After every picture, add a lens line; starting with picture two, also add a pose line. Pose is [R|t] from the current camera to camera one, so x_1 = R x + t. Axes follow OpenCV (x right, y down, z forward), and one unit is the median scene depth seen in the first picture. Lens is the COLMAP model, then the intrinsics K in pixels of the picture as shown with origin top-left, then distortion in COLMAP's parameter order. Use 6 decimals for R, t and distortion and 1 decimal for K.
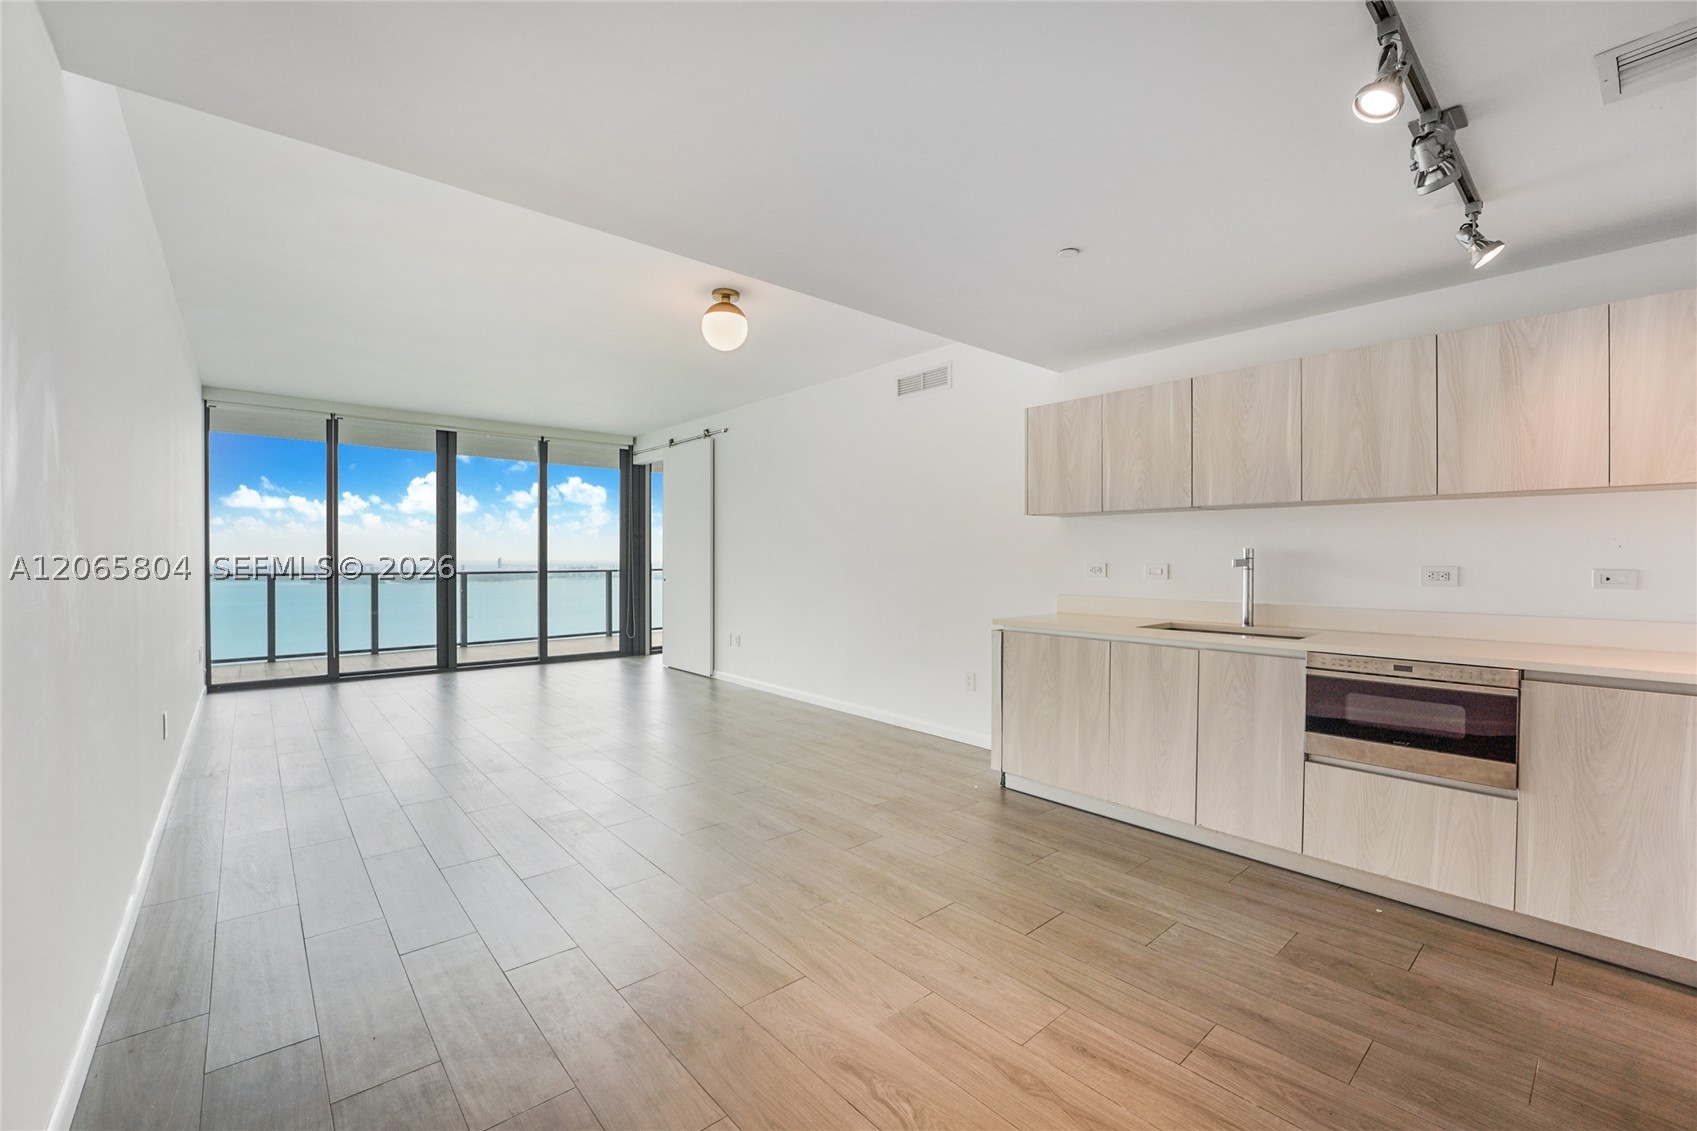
lens RADIAL K [[641.1, 0, 854.3], [0, 641.1, 561.9], [0, 0, 1]] dist [0.000282, -0.000205]
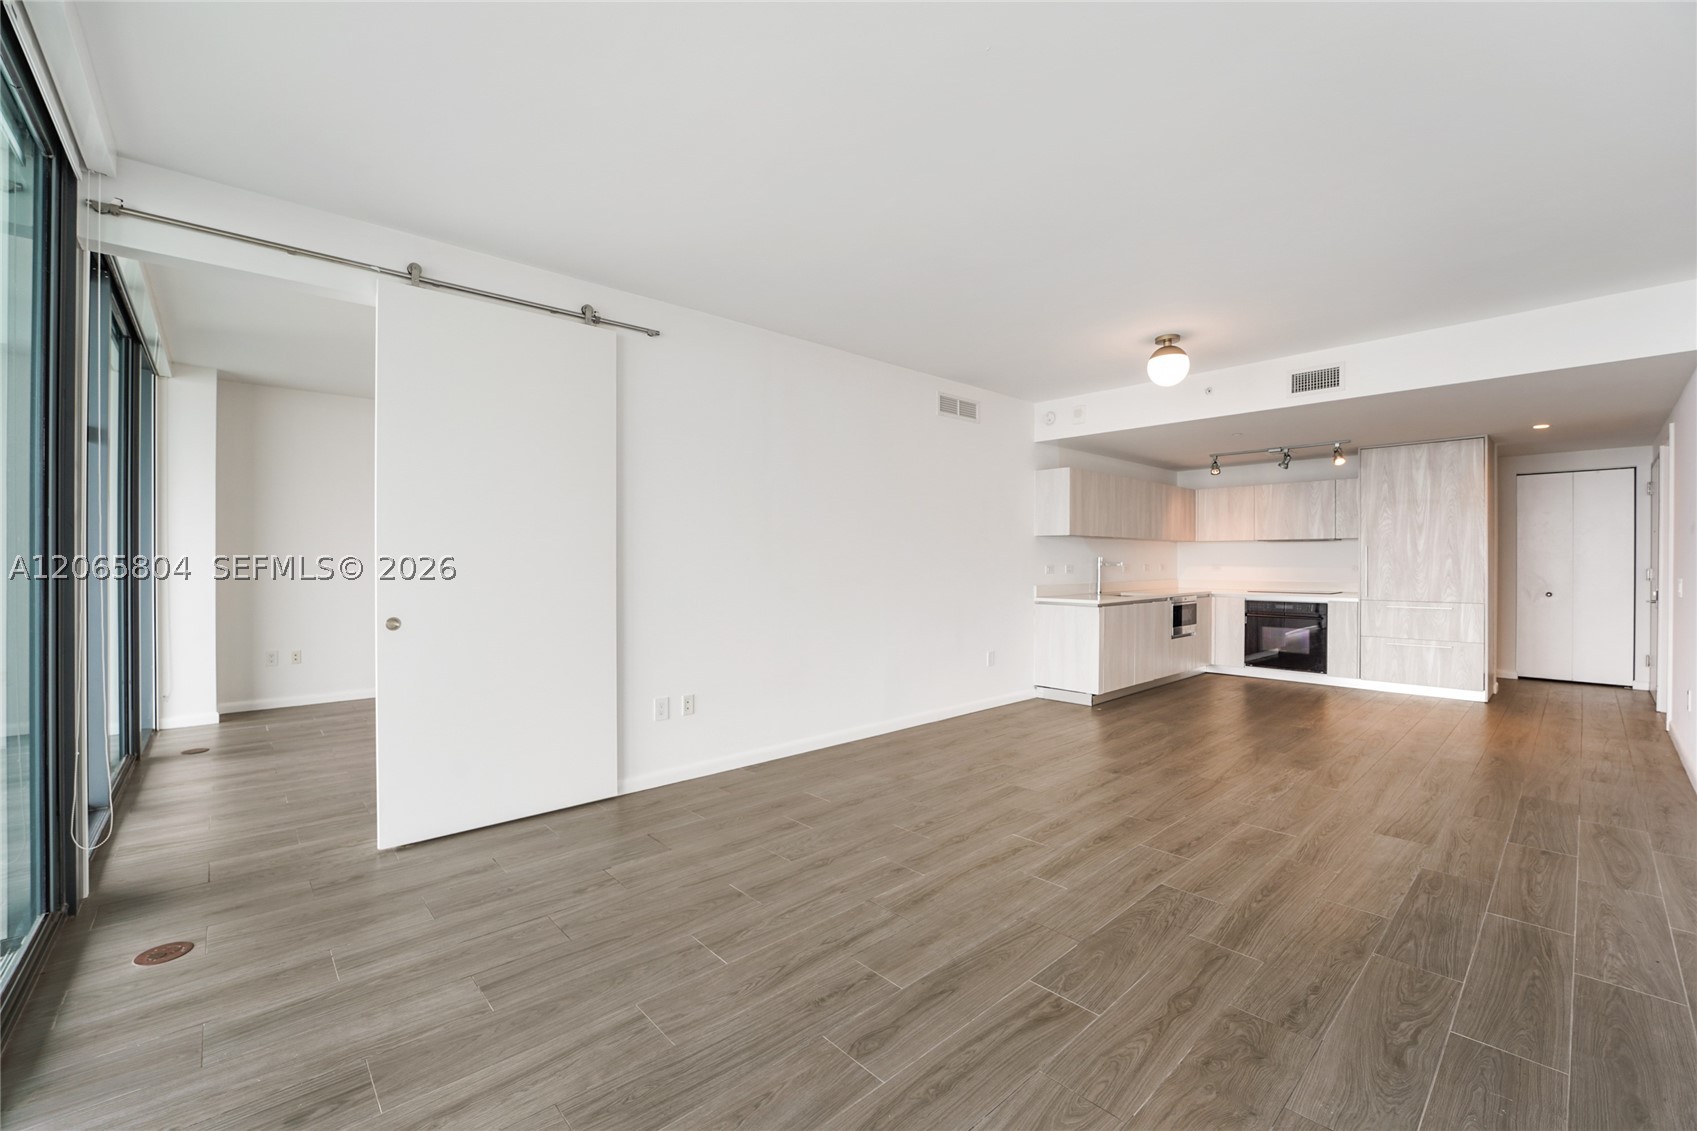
lens RADIAL K [[679.6, 0, 892.4], [0, 679.6, 568.8], [0, 0, 1]] dist [0.000843, 0.000240]
pose [[0.014378, -0.015115, 0.999782, -2.168092], [0.005574, 0.999871, 0.015036, -0.027174], [-0.999881, 0.005357, 0.014460, 2.161699]]
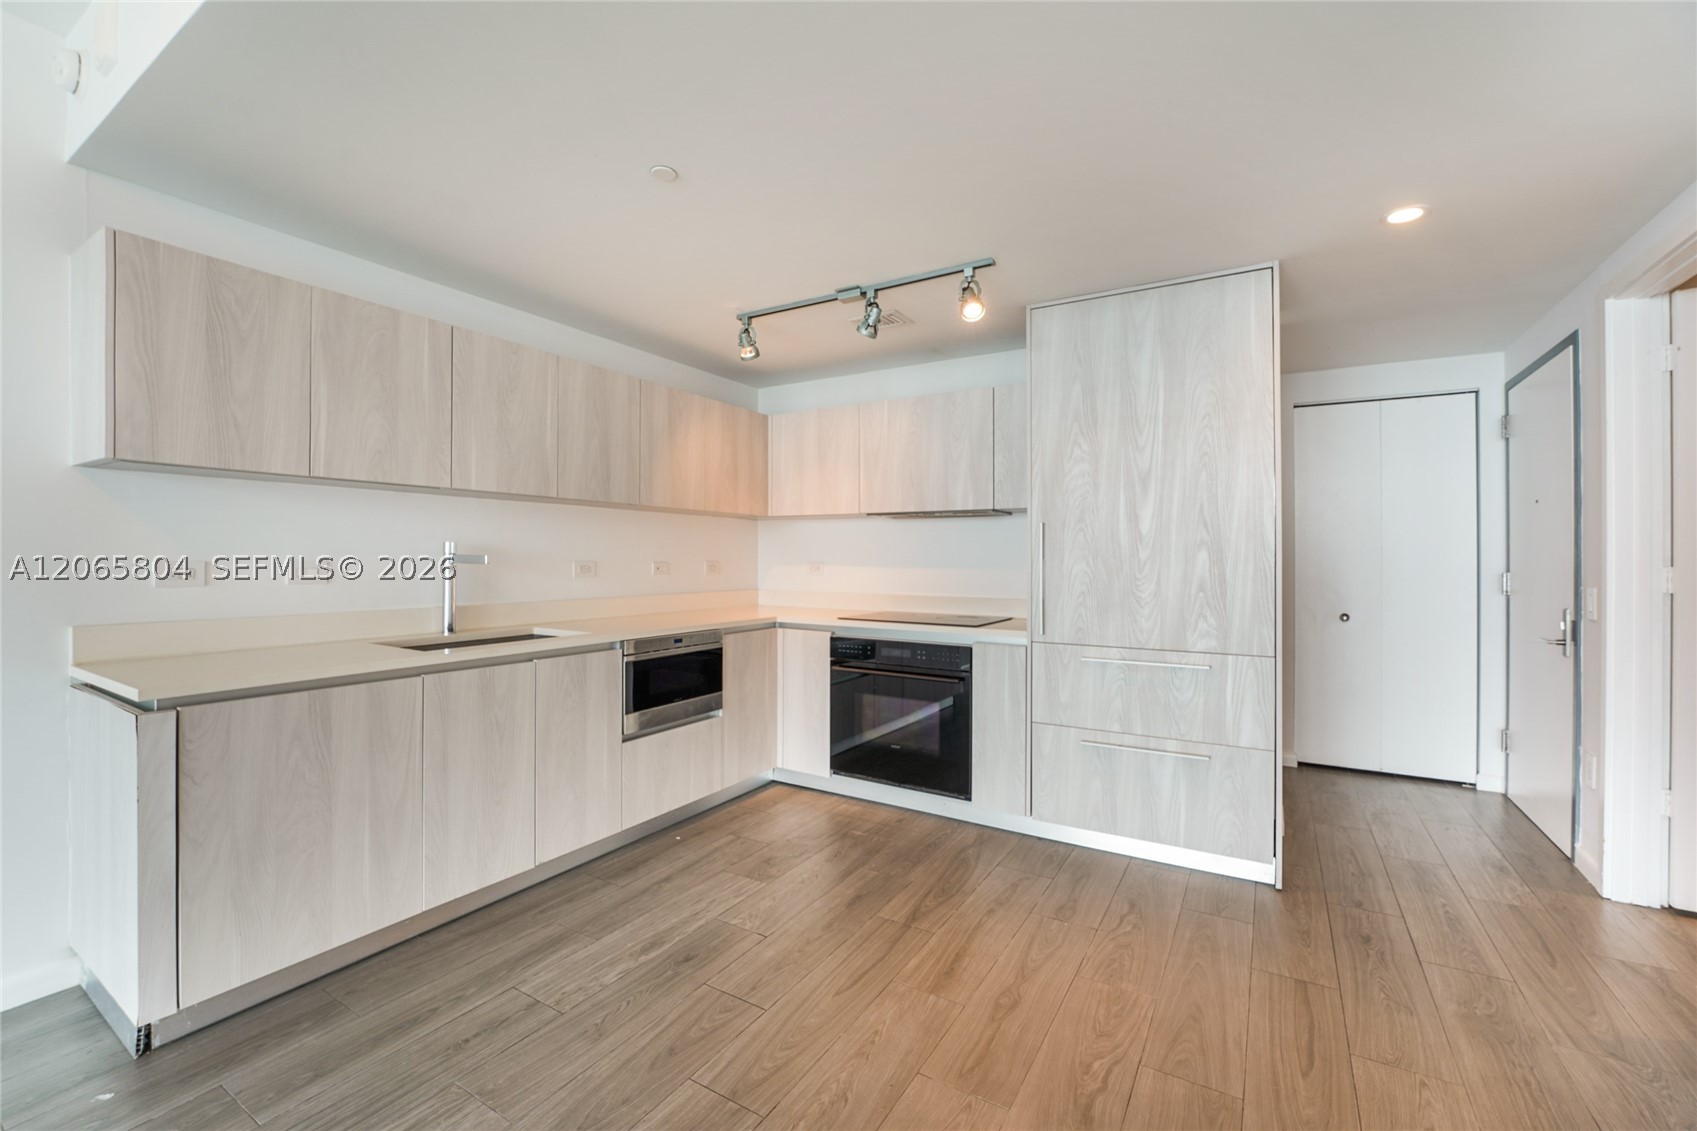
lens RADIAL K [[693.9, 0, 843.7], [0, 693.9, 553.2], [0, 0, 1]] dist [0.000431, 0.000148]
pose [[-0.230290, -0.000408, 0.973122, -0.523234], [-0.001954, 0.999998, -0.000043, -0.009635], [-0.973120, -0.001912, -0.230291, 0.916537]]
